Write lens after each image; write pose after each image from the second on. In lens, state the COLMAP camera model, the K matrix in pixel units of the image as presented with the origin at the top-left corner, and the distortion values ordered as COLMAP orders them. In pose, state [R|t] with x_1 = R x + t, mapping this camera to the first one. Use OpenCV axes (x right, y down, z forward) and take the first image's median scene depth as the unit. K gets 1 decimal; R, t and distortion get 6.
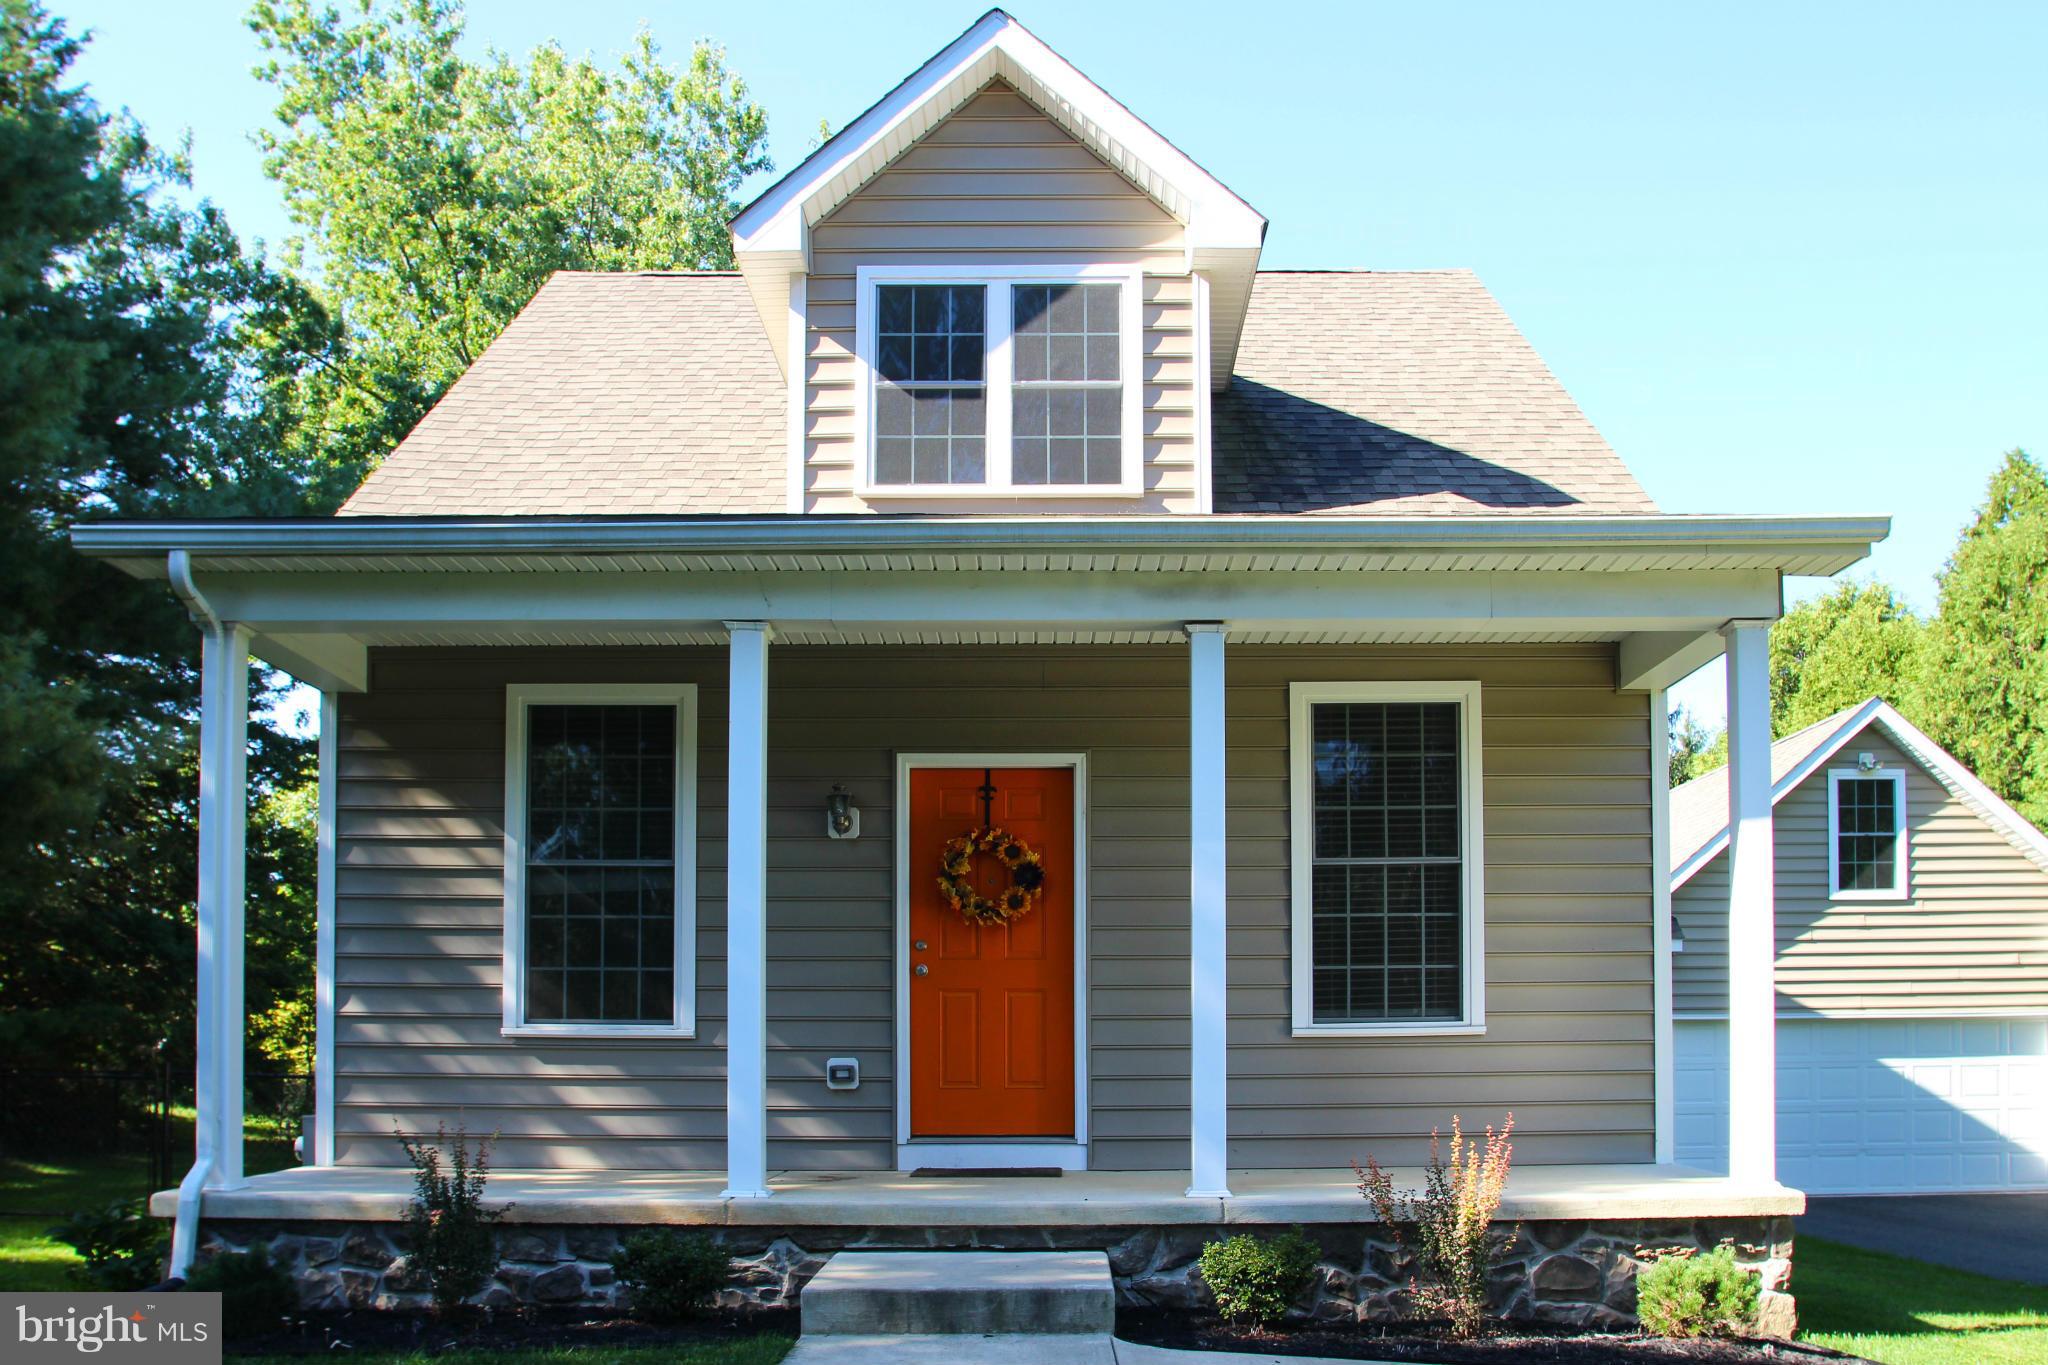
lens RADIAL K [[1570.6, 0, 1024.0], [0, 1570.6, 866.8], [0, 0, 1]] dist [-0.042883, 0.000089]
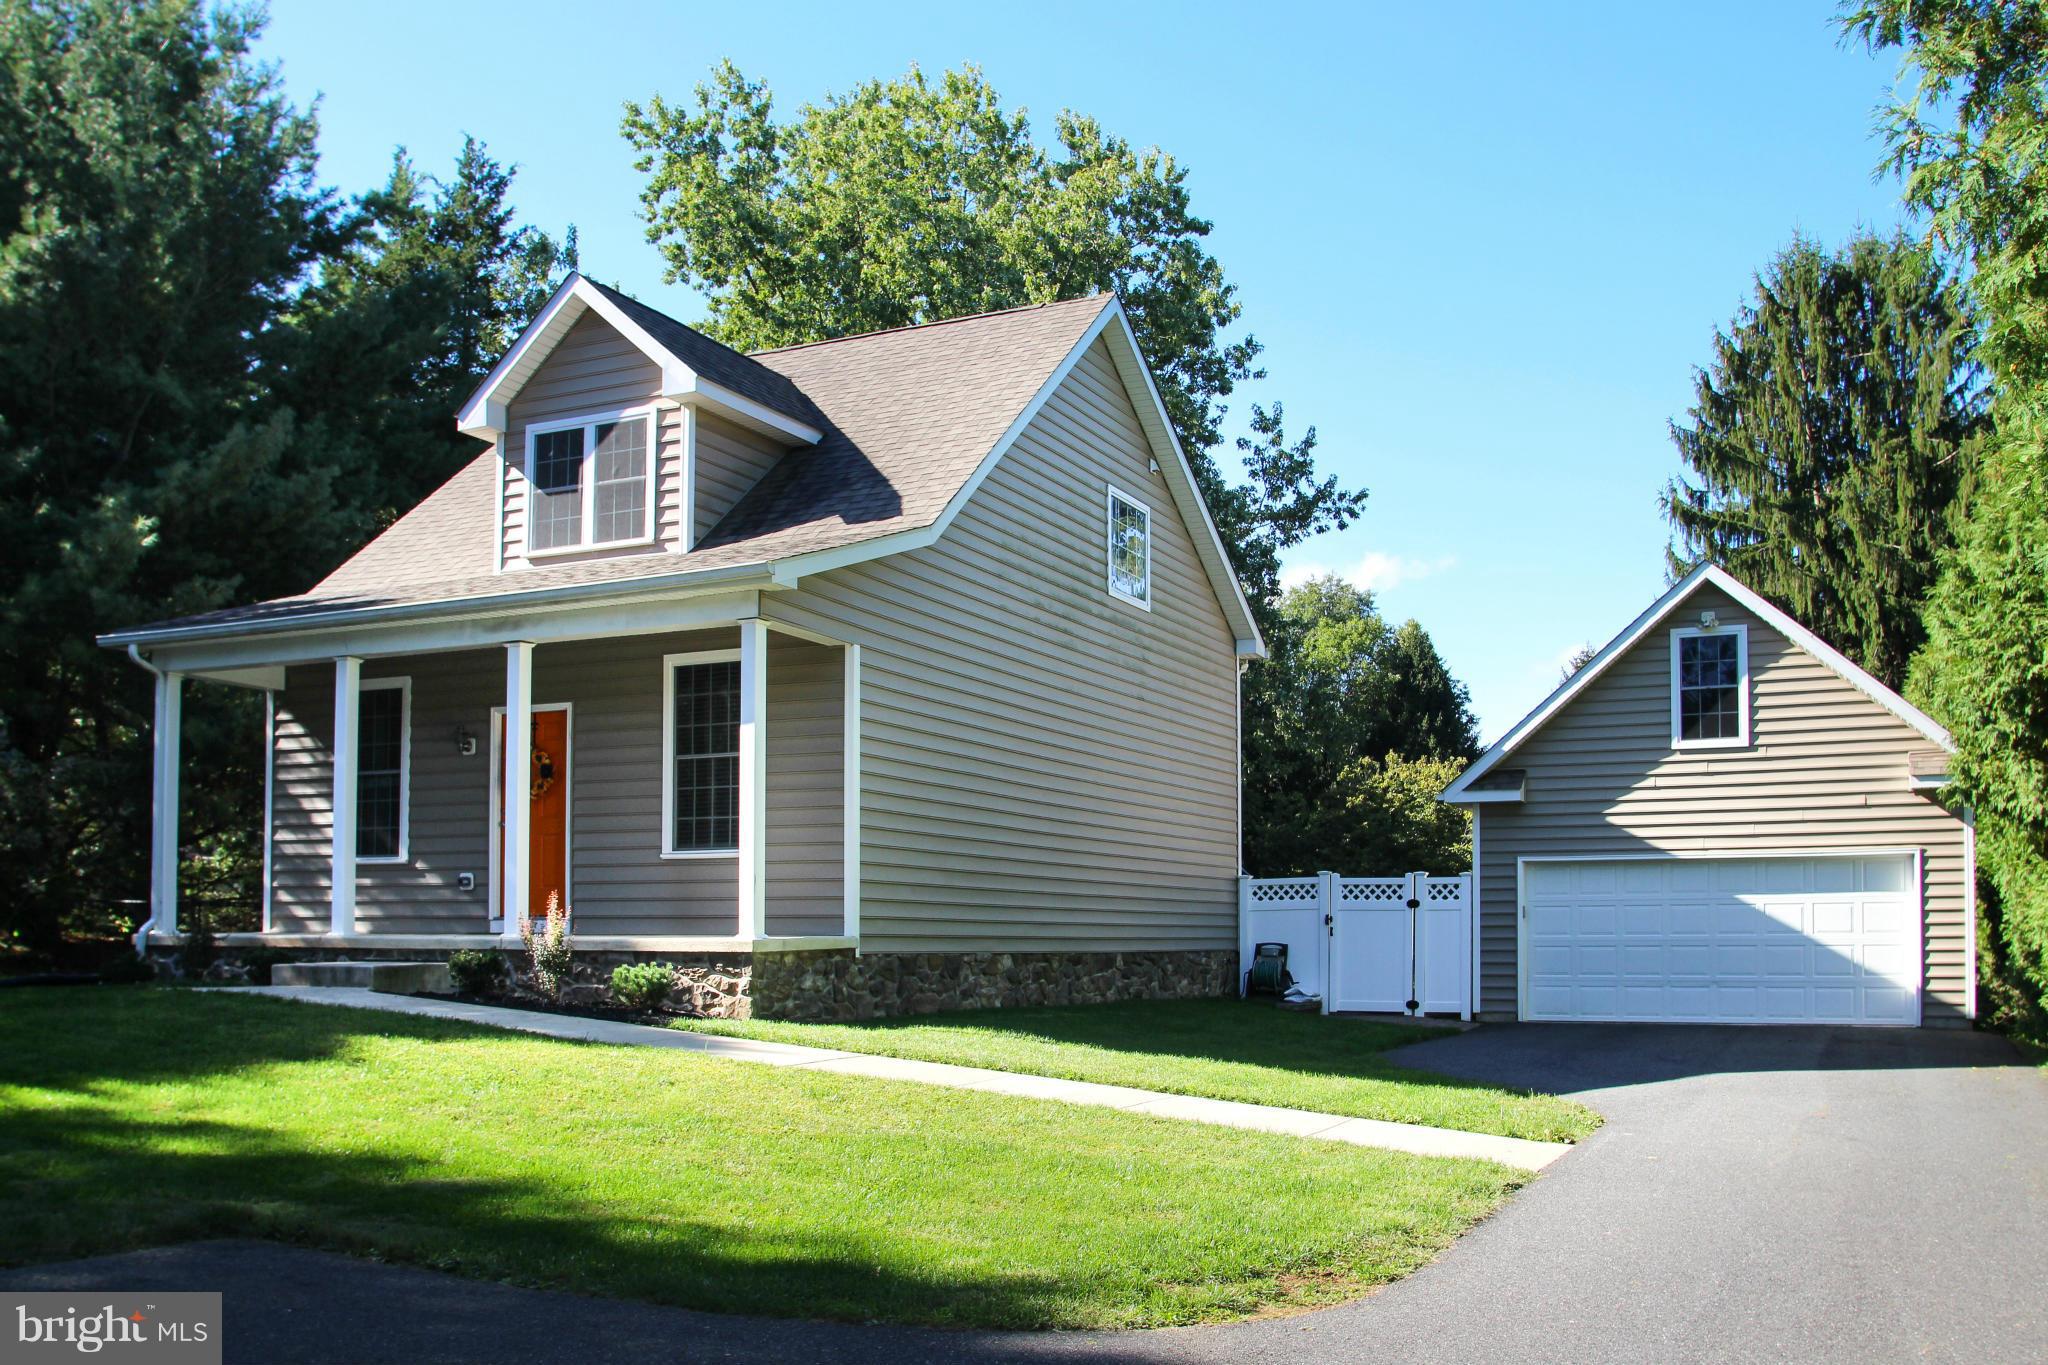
lens RADIAL K [[1623.8, 0, 1013.6], [0, 1623.8, 689.8], [0, 0, 1]] dist [-0.065718, 0.016074]
pose [[0.912682, -0.053896, -0.405101, 1.114444], [0.042789, 0.998420, -0.036431, 0.001172], [0.406424, 0.015916, 0.913546, -0.429037]]
